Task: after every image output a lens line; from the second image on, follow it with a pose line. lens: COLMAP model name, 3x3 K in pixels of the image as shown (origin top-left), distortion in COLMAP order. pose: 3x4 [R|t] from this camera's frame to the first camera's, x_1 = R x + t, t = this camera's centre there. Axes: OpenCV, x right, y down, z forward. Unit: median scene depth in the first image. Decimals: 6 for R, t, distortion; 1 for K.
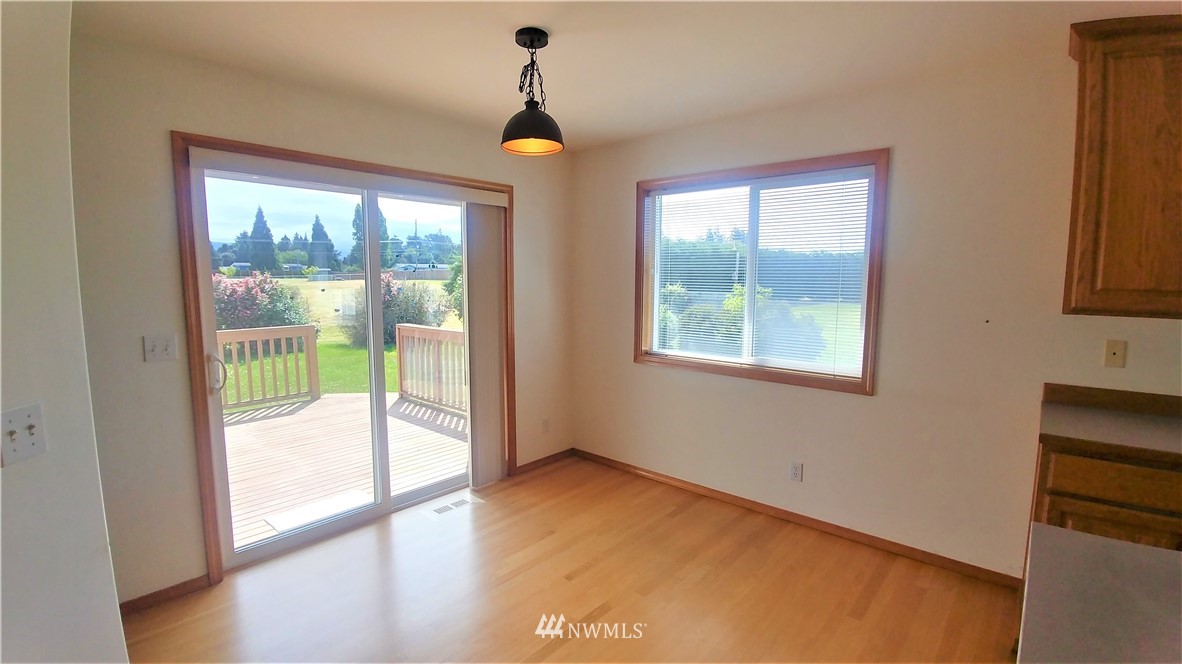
lens RADIAL K [[529.5, 0, 591.0], [0, 529.5, 332.0], [0, 0, 1]] dist [-0.014142, -0.000063]
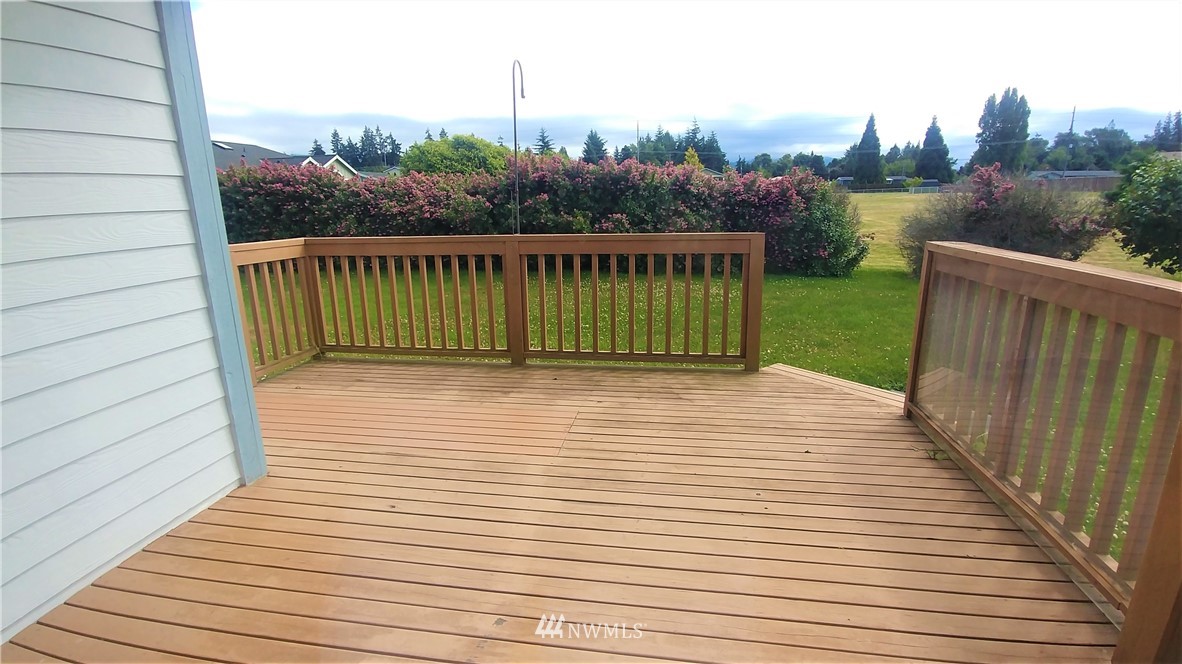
lens RADIAL K [[548.6, 0, 591.0], [0, 548.6, 332.0], [0, 0, 1]] dist [0.002514, -0.020911]
pose [[0.525717, 0.189634, -0.829253, -0.055285], [-0.068488, 0.981106, 0.180941, -0.001951], [0.847898, -0.038330, 0.528772, 0.215908]]
